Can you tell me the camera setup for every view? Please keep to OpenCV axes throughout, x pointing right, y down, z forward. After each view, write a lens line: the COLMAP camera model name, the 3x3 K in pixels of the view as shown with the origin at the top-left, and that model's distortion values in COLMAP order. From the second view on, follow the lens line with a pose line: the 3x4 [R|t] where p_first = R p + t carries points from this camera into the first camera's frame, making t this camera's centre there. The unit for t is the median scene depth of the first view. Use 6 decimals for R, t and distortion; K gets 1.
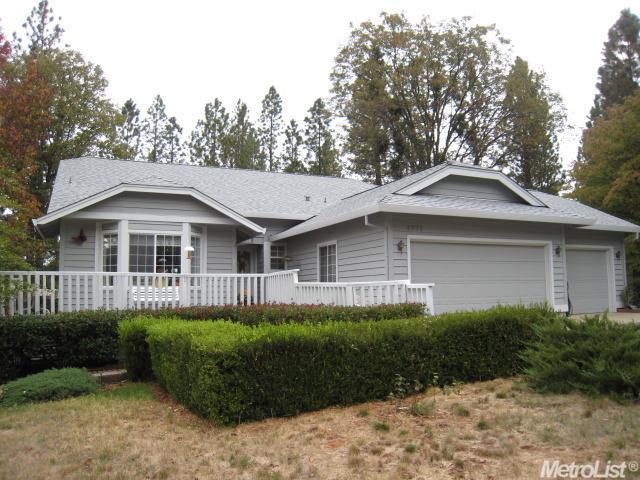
lens RADIAL K [[529.2, 0, 319.3], [0, 529.2, 257.2], [0, 0, 1]] dist [-0.123982, 0.100224]
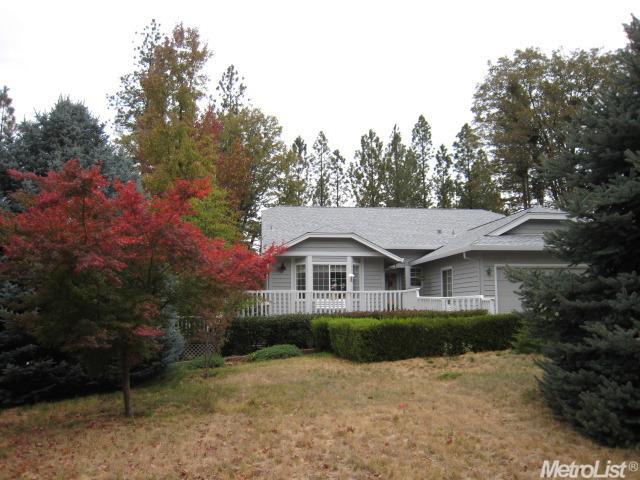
lens RADIAL K [[529.2, 0, 319.3], [0, 529.2, 257.2], [0, 0, 1]] dist [-0.123982, 0.100224]
pose [[0.952887, -0.022306, -0.302503, 0.101291], [0.016149, 0.999609, -0.022841, -0.025662], [0.302894, 0.016879, 0.952875, -0.387715]]
